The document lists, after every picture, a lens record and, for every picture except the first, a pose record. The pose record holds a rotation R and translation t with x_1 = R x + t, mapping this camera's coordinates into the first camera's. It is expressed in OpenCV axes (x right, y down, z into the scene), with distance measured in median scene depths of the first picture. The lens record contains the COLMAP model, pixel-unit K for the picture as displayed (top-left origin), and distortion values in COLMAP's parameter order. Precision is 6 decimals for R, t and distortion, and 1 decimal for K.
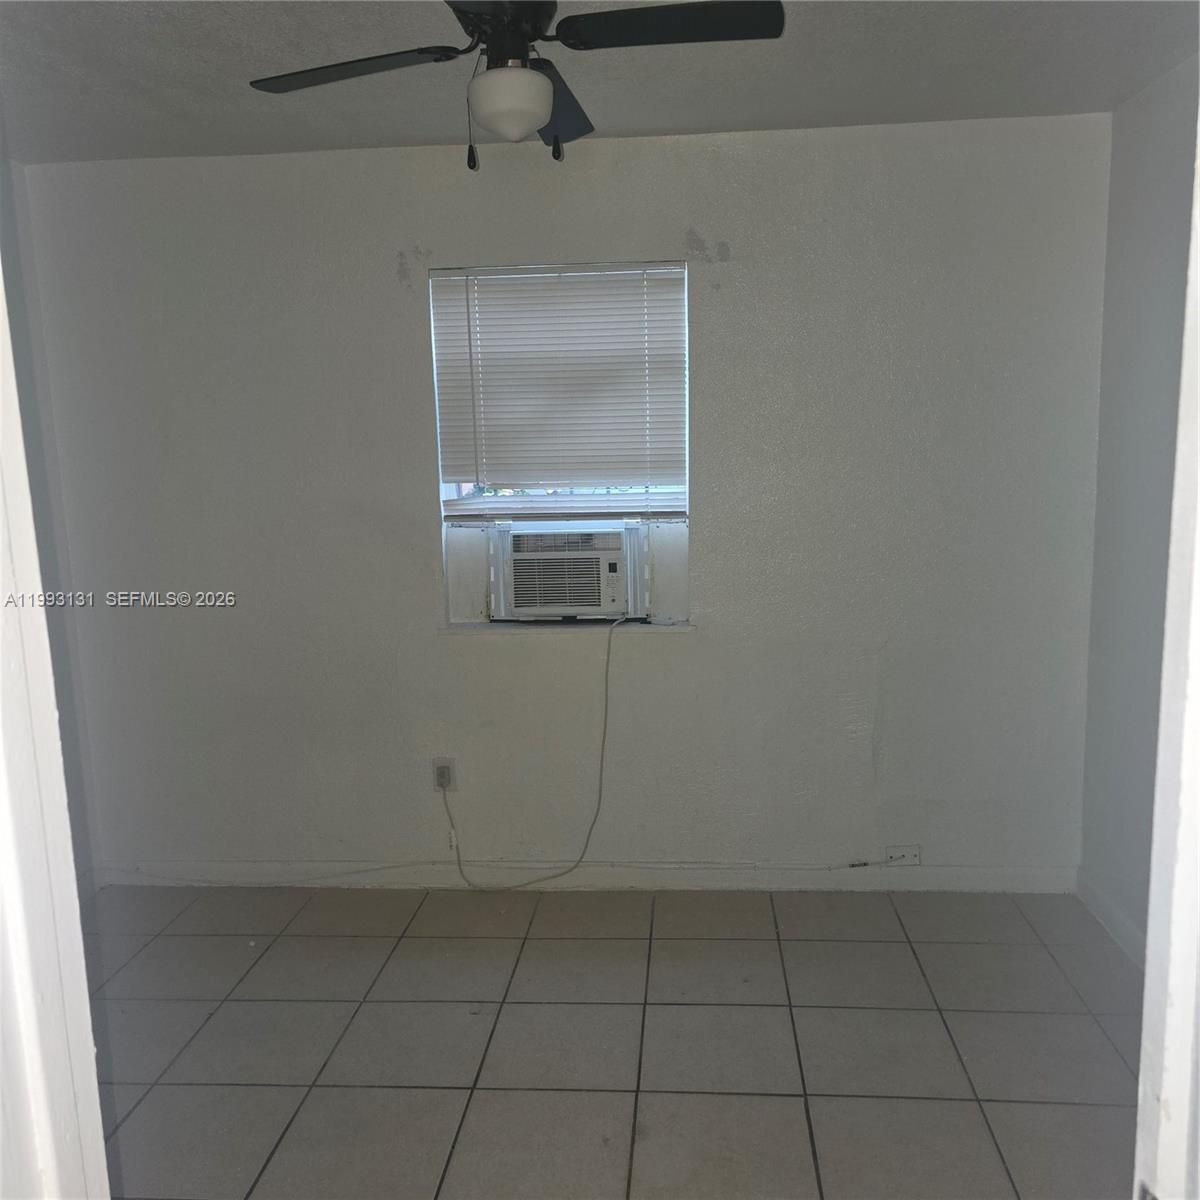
lens RADIAL K [[1075.4, 0, 604.3], [0, 1075.4, 593.6], [0, 0, 1]] dist [0.056371, -0.086825]
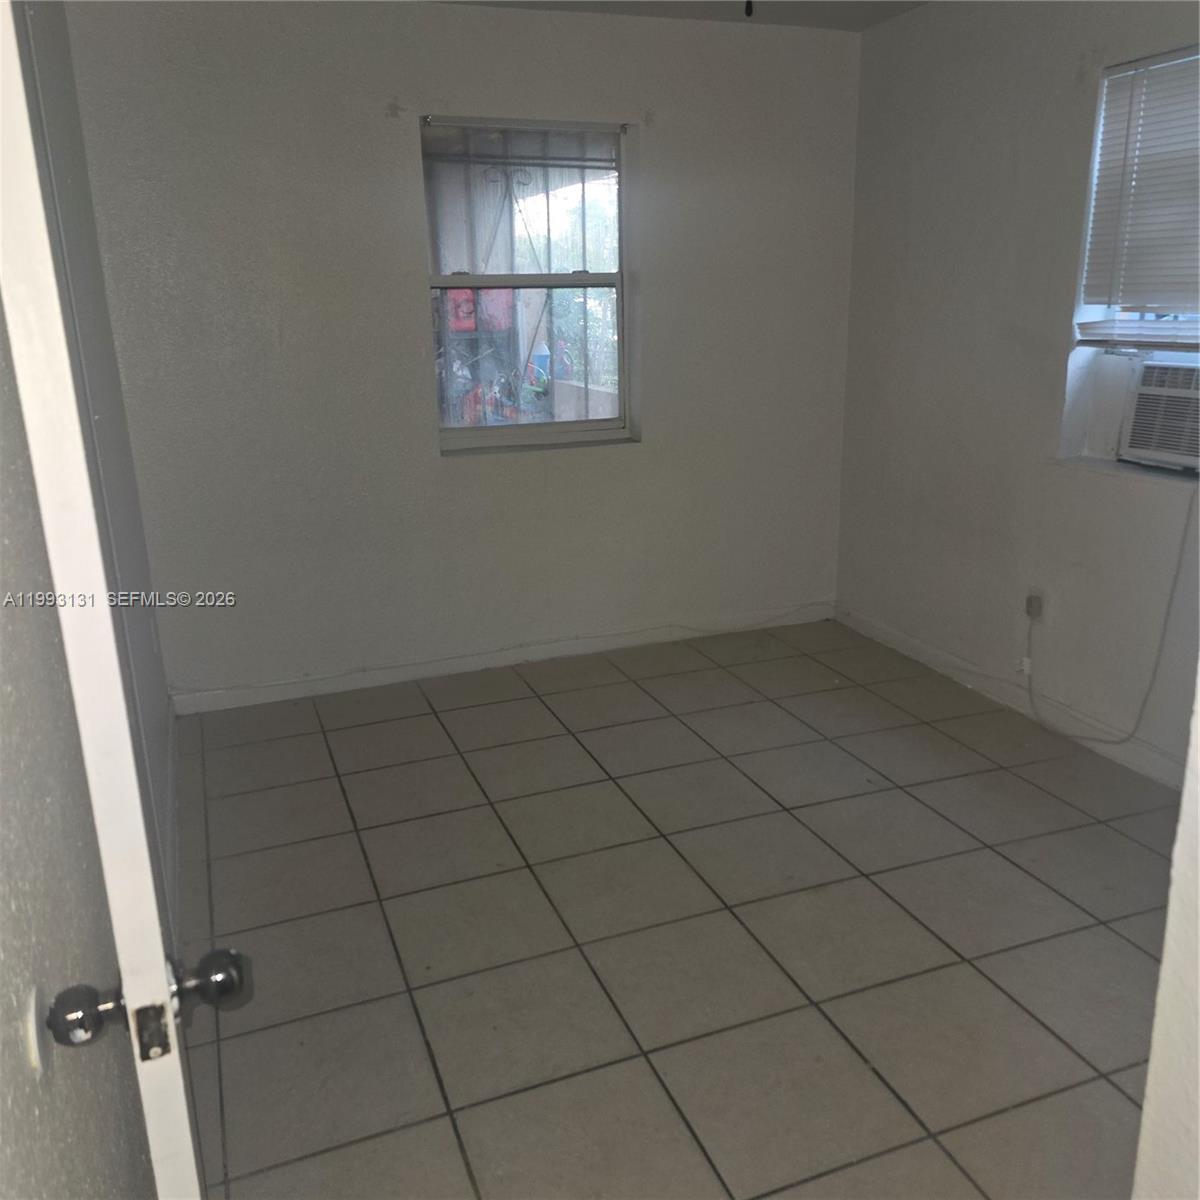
lens RADIAL K [[1075.4, 0, 602.9], [0, 1075.4, 603.4], [0, 0, 1]] dist [0.056371, -0.086825]
pose [[0.406236, 0.264411, -0.874676, 0.574574], [-0.119269, 0.964373, 0.236133, -0.023273], [0.905951, 0.008396, 0.423299, 0.208931]]
